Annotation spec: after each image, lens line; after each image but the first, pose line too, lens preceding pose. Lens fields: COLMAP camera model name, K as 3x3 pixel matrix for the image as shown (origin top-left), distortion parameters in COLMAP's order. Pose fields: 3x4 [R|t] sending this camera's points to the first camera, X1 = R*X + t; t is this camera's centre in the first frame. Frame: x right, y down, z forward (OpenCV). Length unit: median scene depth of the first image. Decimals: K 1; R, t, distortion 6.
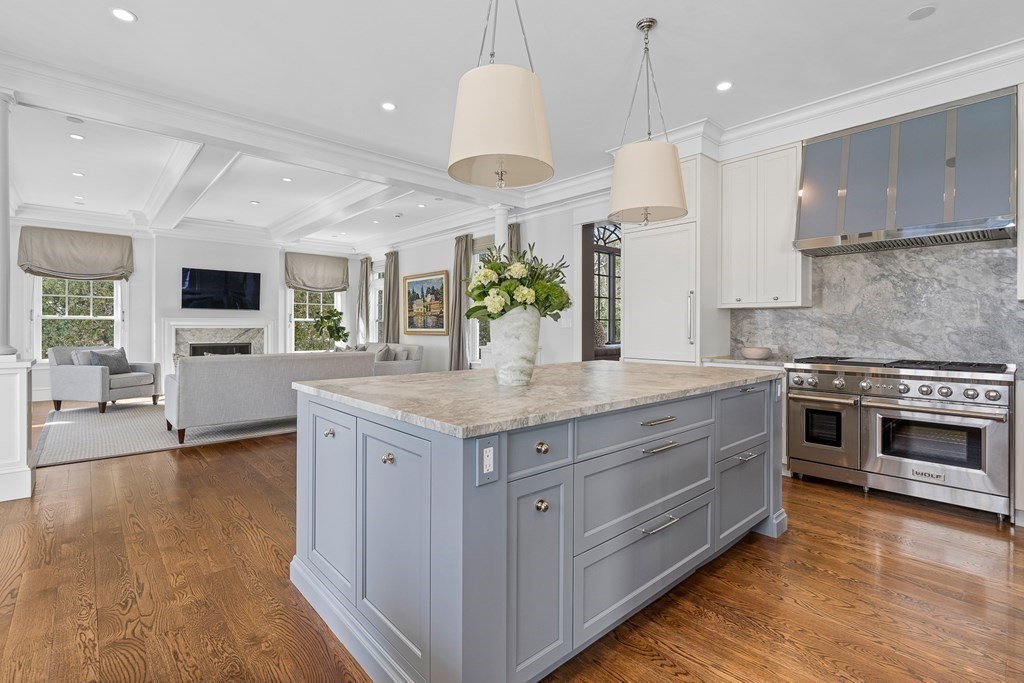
lens RADIAL K [[471.5, 0, 511.7], [0, 471.5, 330.7], [0, 0, 1]] dist [-0.002597, -0.000273]
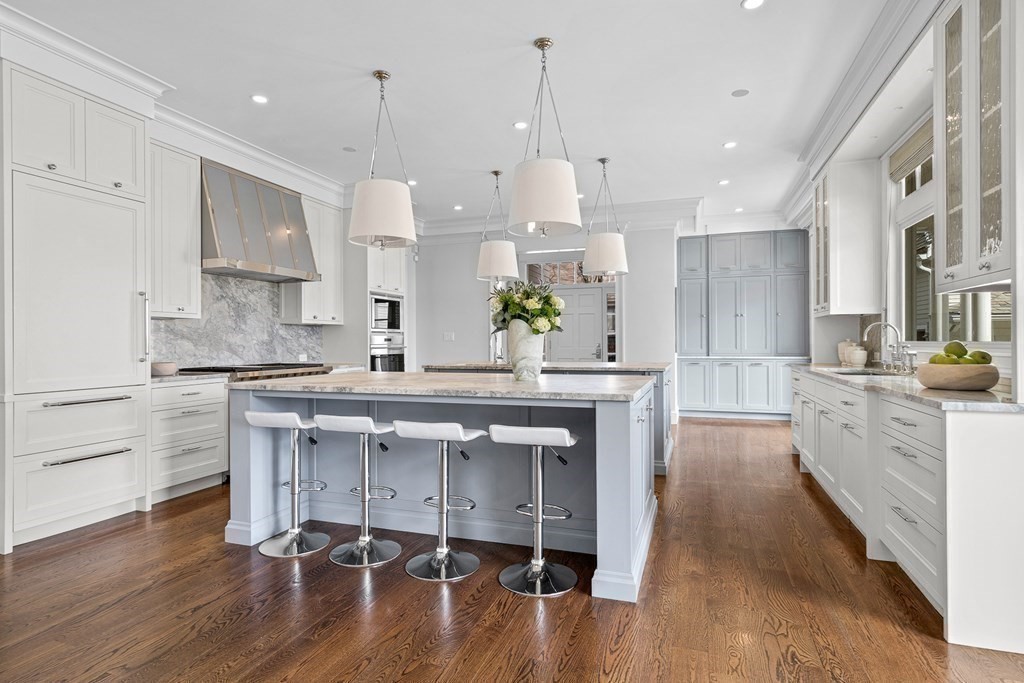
lens RADIAL K [[534.0, 0, 512.3], [0, 534.0, 341.6], [0, 0, 1]] dist [0.002531, 0.000233]
pose [[-0.479687, -0.000184, 0.877440, -0.767021], [0.009286, 0.999943, 0.005286, -0.003141], [-0.877391, 0.010683, -0.479658, 1.024632]]
